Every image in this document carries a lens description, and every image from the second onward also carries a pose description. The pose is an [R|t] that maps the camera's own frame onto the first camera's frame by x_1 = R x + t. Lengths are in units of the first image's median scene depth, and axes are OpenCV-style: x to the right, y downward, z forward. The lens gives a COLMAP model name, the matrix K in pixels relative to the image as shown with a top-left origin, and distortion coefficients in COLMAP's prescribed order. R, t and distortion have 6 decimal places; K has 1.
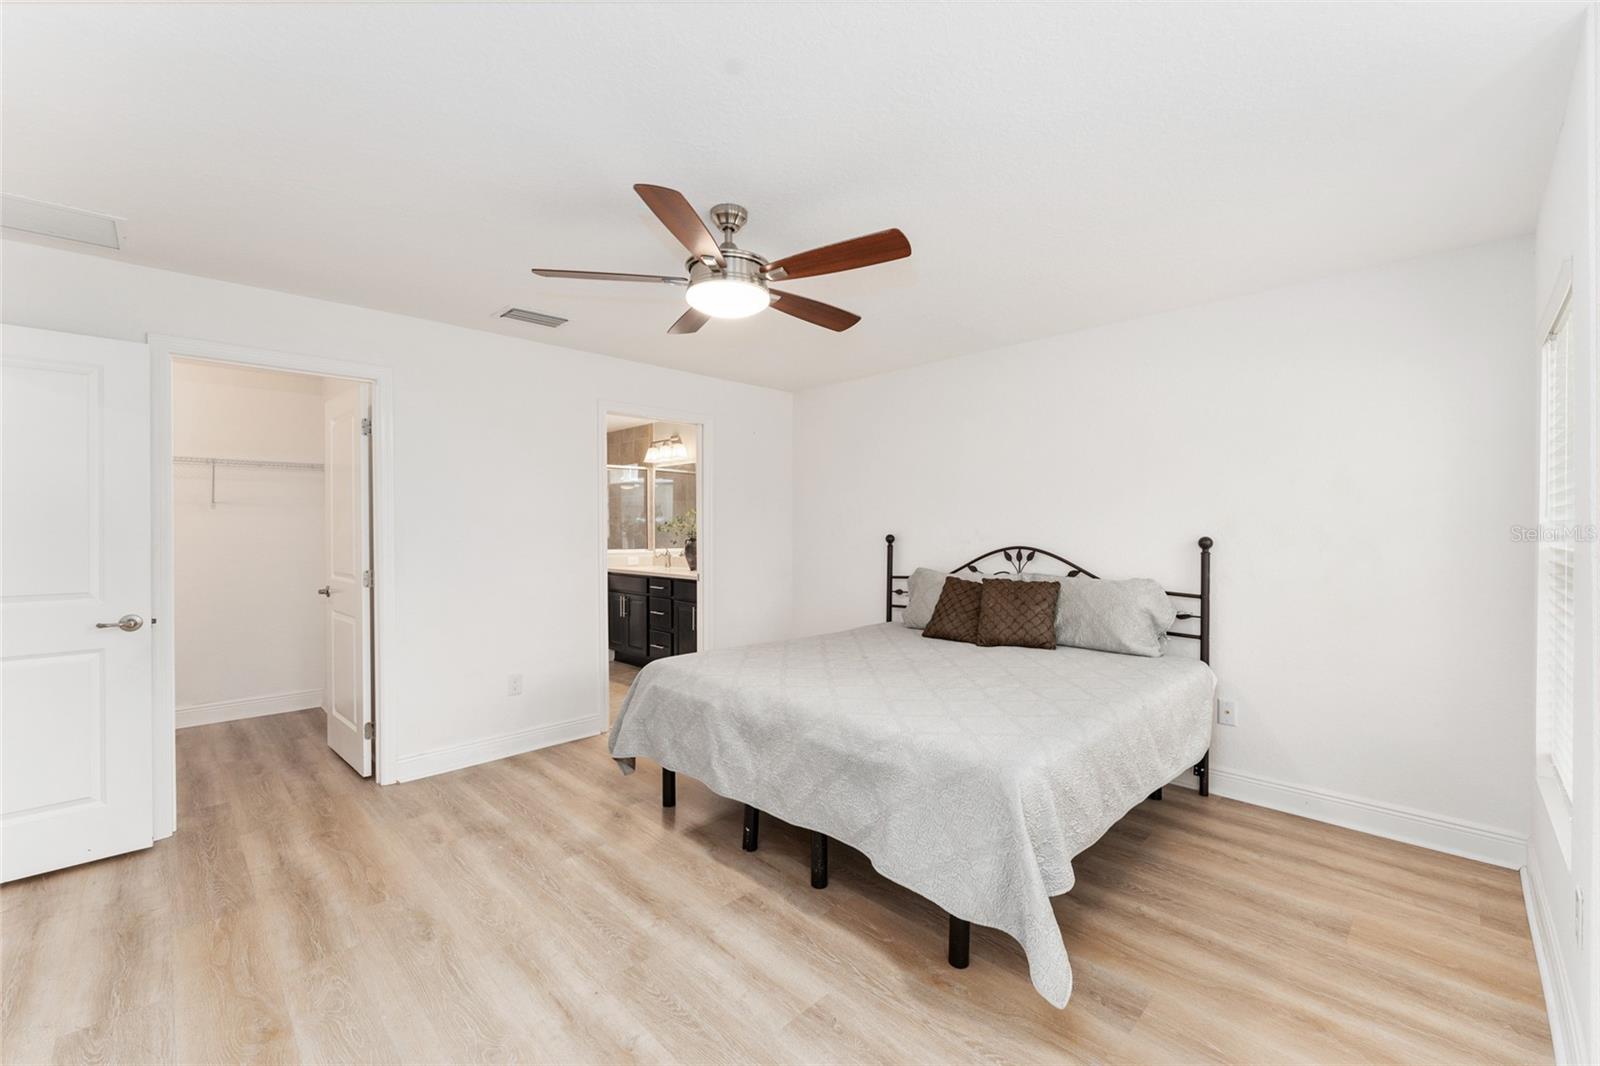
lens RADIAL K [[650.6, 0, 798.2], [0, 650.6, 531.0], [0, 0, 1]] dist [-0.000417, -0.000080]
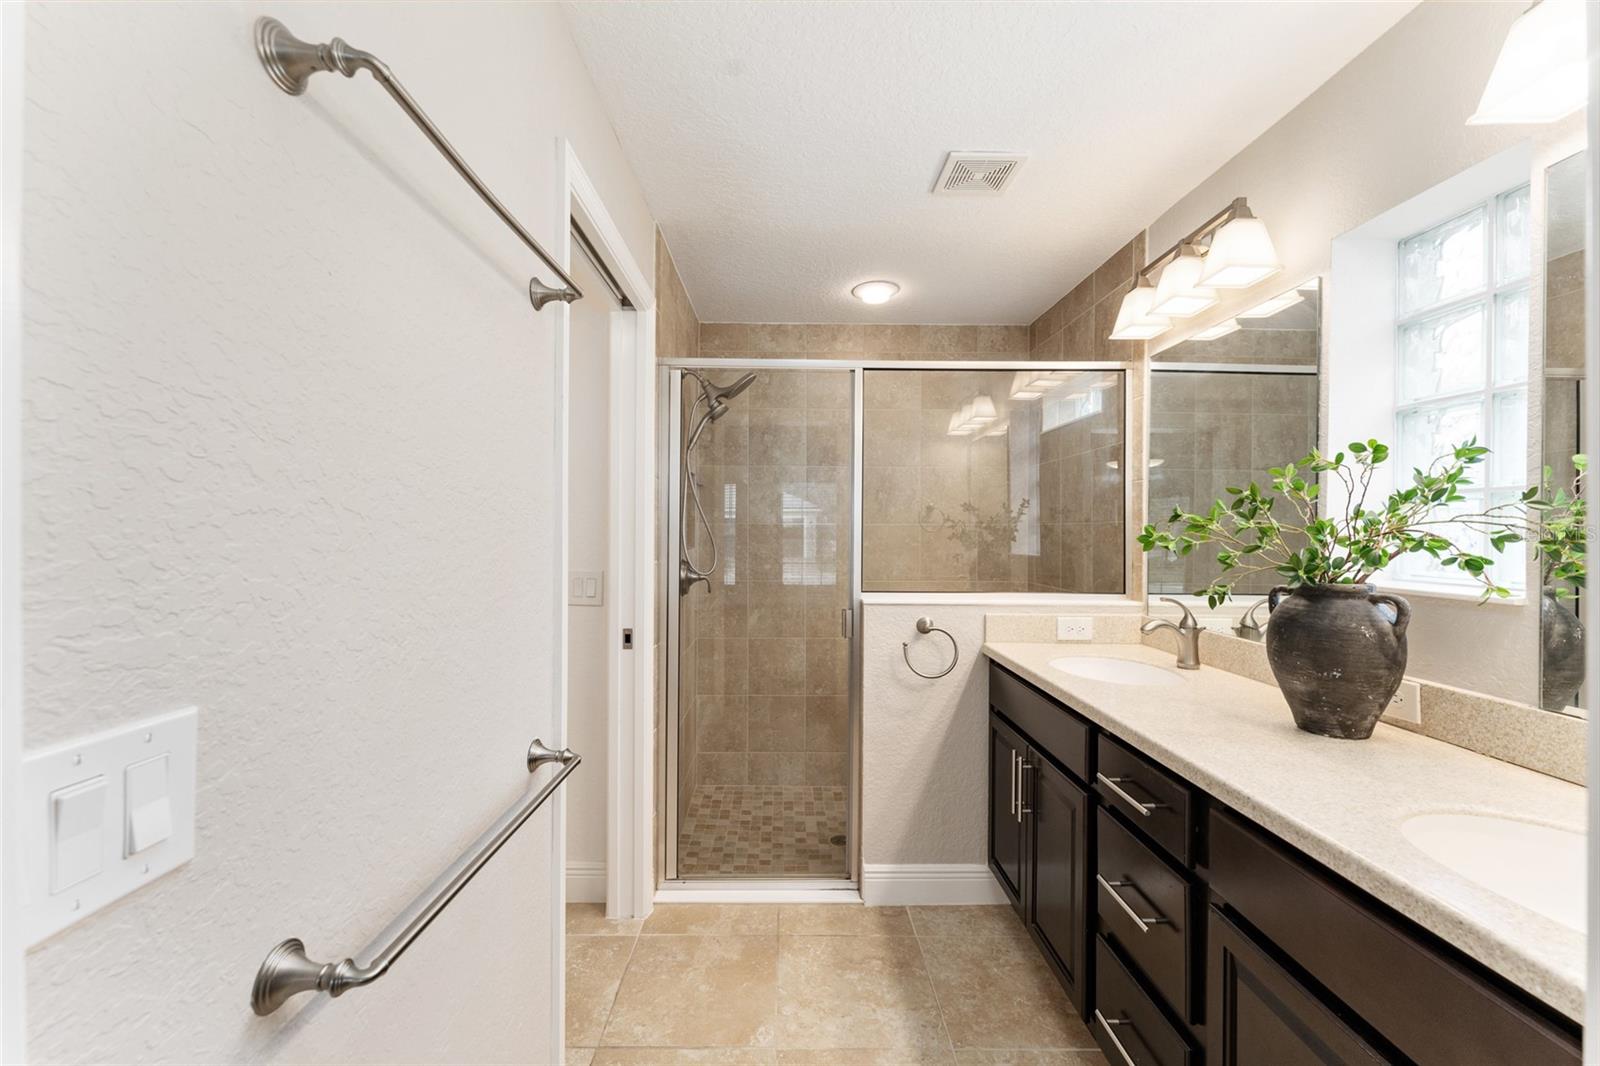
lens RADIAL K [[641.6, 0, 796.3], [0, 641.6, 530.6], [0, 0, 1]] dist [-0.000297, 0.000117]
pose [[0.716149, 0.006230, -0.697920, -0.125839], [-0.012210, 0.999919, -0.003602, -0.004341], [0.697841, 0.011101, 0.716167, 0.670250]]
